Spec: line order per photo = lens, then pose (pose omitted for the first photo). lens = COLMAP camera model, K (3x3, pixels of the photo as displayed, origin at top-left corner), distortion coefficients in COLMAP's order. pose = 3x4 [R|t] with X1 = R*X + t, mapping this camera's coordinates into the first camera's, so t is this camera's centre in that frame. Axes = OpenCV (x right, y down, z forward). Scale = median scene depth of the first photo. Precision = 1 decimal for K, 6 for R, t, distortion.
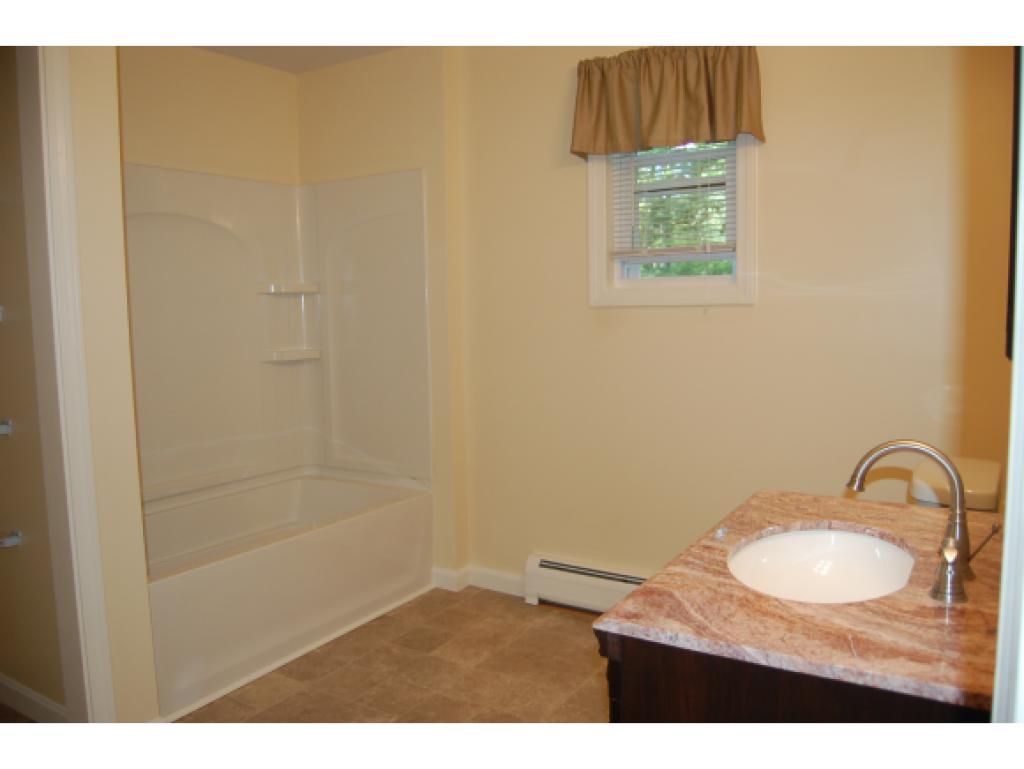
lens RADIAL K [[798.3, 0, 512.0], [0, 798.3, 384.5], [0, 0, 1]] dist [-0.076817, 0.011702]
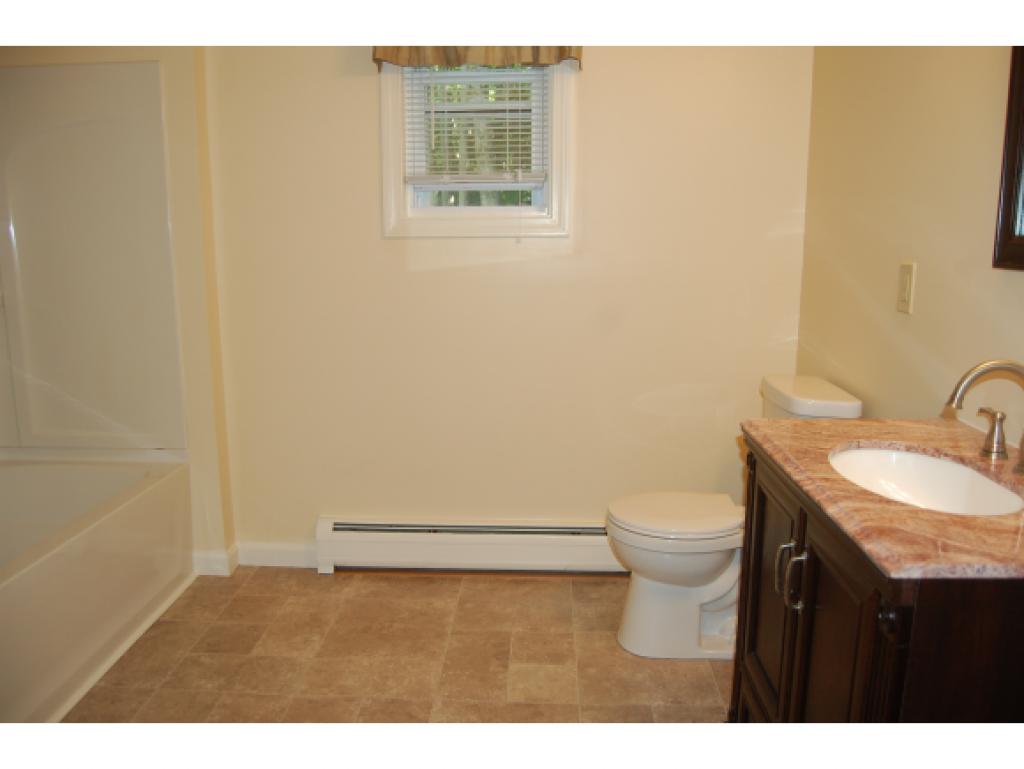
lens RADIAL K [[798.3, 0, 512.0], [0, 798.3, 384.5], [0, 0, 1]] dist [-0.076817, 0.011702]
pose [[0.860485, -0.074282, 0.504032, -0.262602], [0.035225, 0.995621, 0.086593, -0.005532], [-0.508257, -0.056757, 0.859333, 0.161183]]
